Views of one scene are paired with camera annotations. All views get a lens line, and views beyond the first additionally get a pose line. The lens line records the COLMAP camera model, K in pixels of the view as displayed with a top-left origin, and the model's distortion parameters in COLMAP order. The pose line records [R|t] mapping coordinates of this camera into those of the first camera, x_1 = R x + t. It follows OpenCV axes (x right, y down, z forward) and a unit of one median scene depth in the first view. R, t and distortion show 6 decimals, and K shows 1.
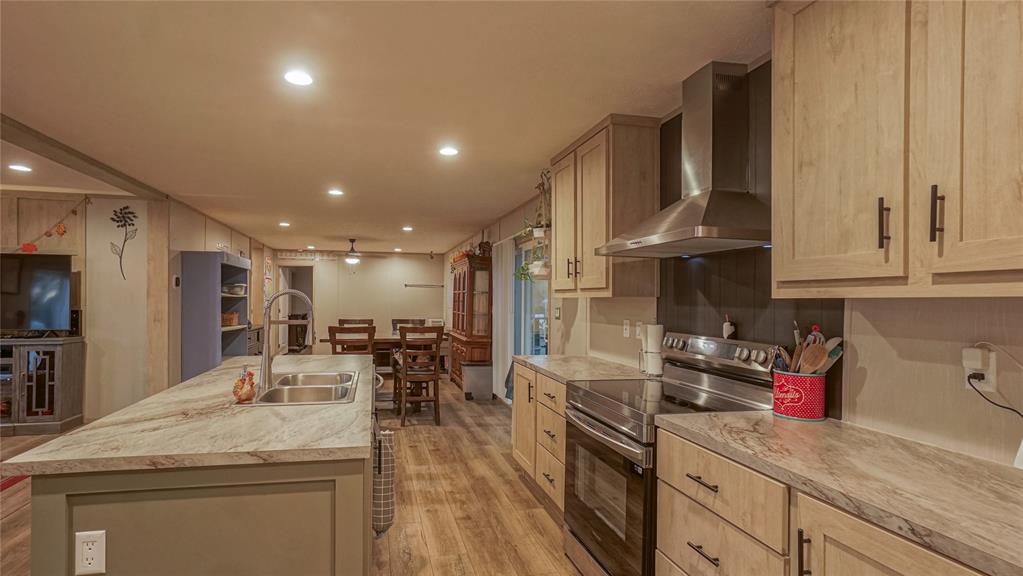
lens RADIAL K [[484.0, 0, 469.4], [0, 484.0, 298.4], [0, 0, 1]] dist [-0.002128, 0.000612]
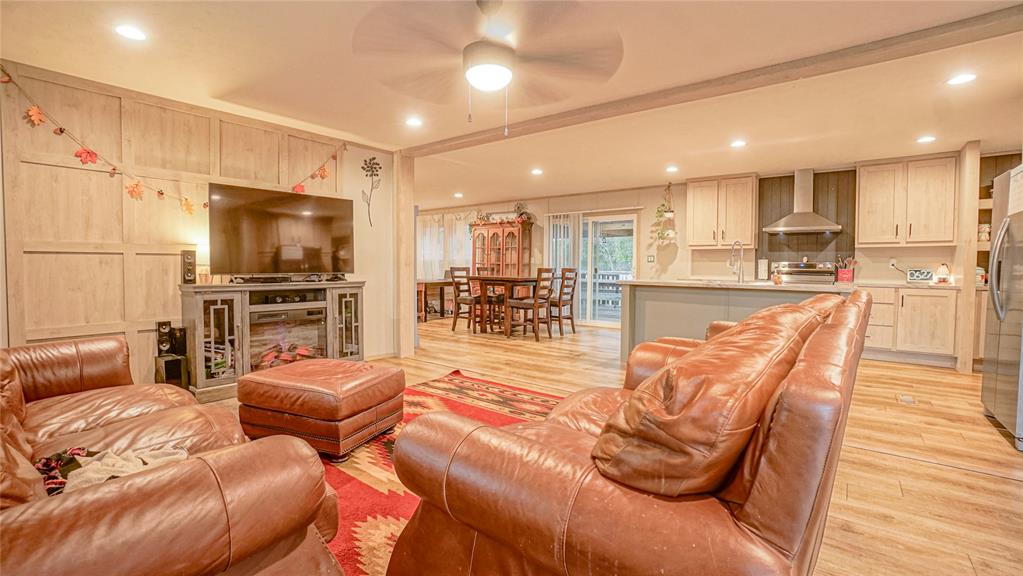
lens RADIAL K [[452.8, 0, 505.7], [0, 452.8, 280.5], [0, 0, 1]] dist [-0.063390, 0.022566]
pose [[0.764625, -0.023642, 0.644041, -1.784552], [-0.001895, 0.999240, 0.038930, 0.063675], [-0.644472, -0.030987, 0.764000, 0.088359]]
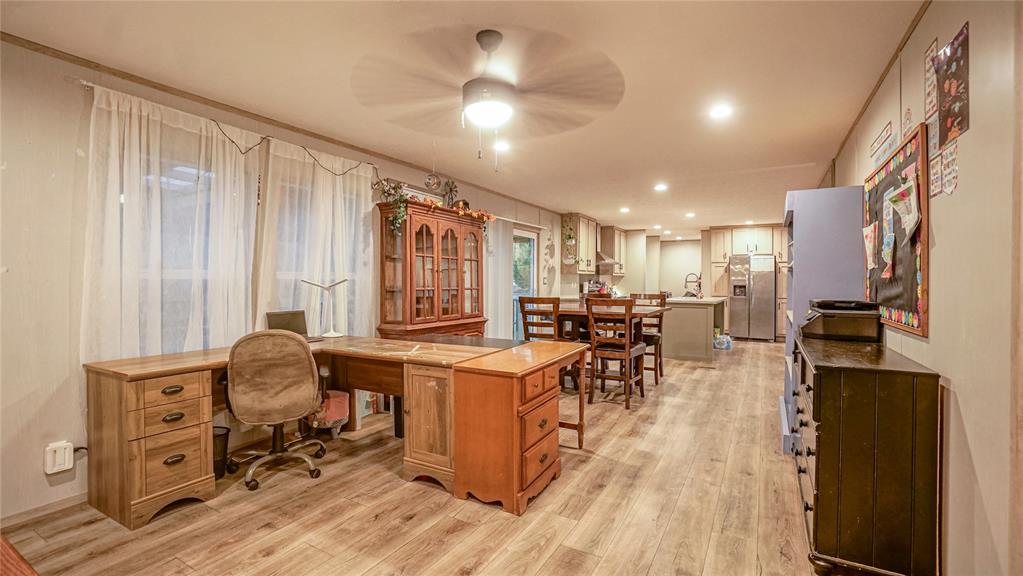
lens RADIAL K [[452.8, 0, 505.7], [0, 452.8, 280.5], [0, 0, 1]] dist [-0.063390, 0.022566]
pose [[-0.749356, -0.012941, 0.662041, -1.117976], [-0.013810, 0.999897, 0.003914, 0.032318], [-0.662024, -0.006210, -0.749457, 3.207143]]
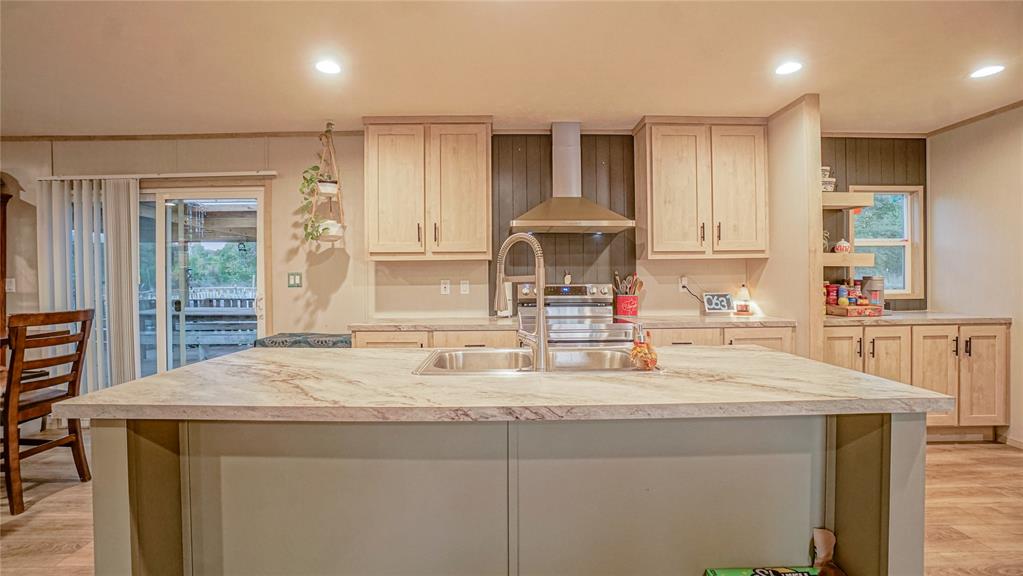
lens RADIAL K [[452.8, 0, 505.7], [0, 452.8, 280.5], [0, 0, 1]] dist [-0.063390, 0.022566]
pose [[0.181871, -0.017781, 0.983162, -0.743754], [0.008775, 0.999826, 0.016459, 0.028534], [-0.983283, 0.005633, 0.181995, 0.644748]]
